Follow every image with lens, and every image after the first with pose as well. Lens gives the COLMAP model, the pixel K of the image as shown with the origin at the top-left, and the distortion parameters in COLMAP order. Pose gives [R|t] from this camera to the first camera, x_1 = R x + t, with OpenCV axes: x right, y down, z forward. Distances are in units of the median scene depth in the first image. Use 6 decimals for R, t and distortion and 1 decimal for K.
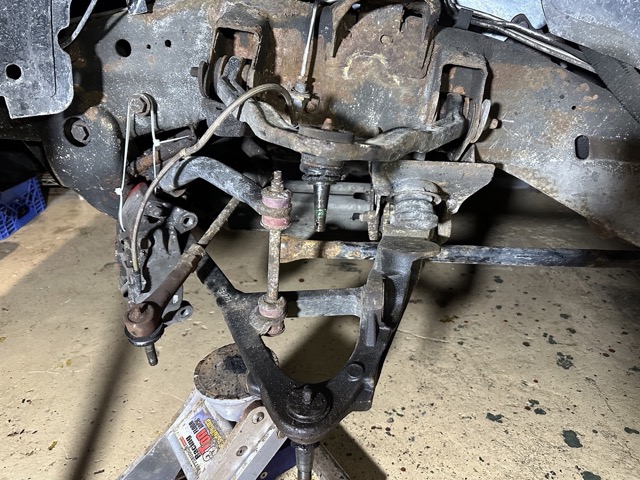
lens RADIAL K [[444.7, 0, 322.6], [0, 444.7, 244.8], [0, 0, 1]] dist [-0.024426, -0.001086]
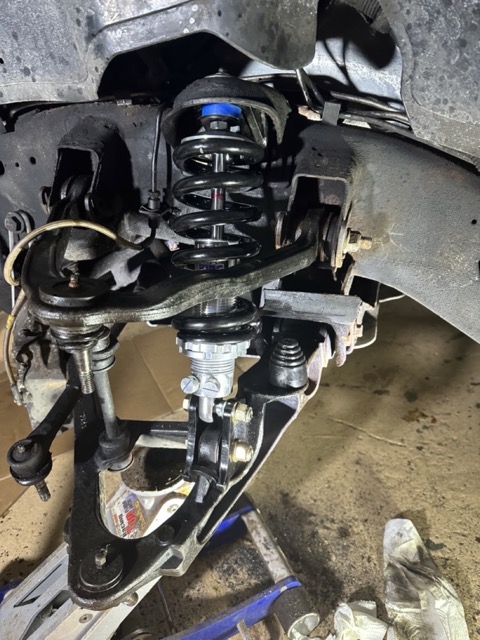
lens RADIAL K [[449.1, 0, 255.4], [0, 449.1, 316.4], [0, 0, 1]] dist [-0.029755, -0.001323]
pose [[0.971344, 0.028956, -0.235906, 0.351547], [-0.012809, 0.997486, 0.069694, -0.177779], [0.237331, -0.064676, 0.969273, 0.136276]]
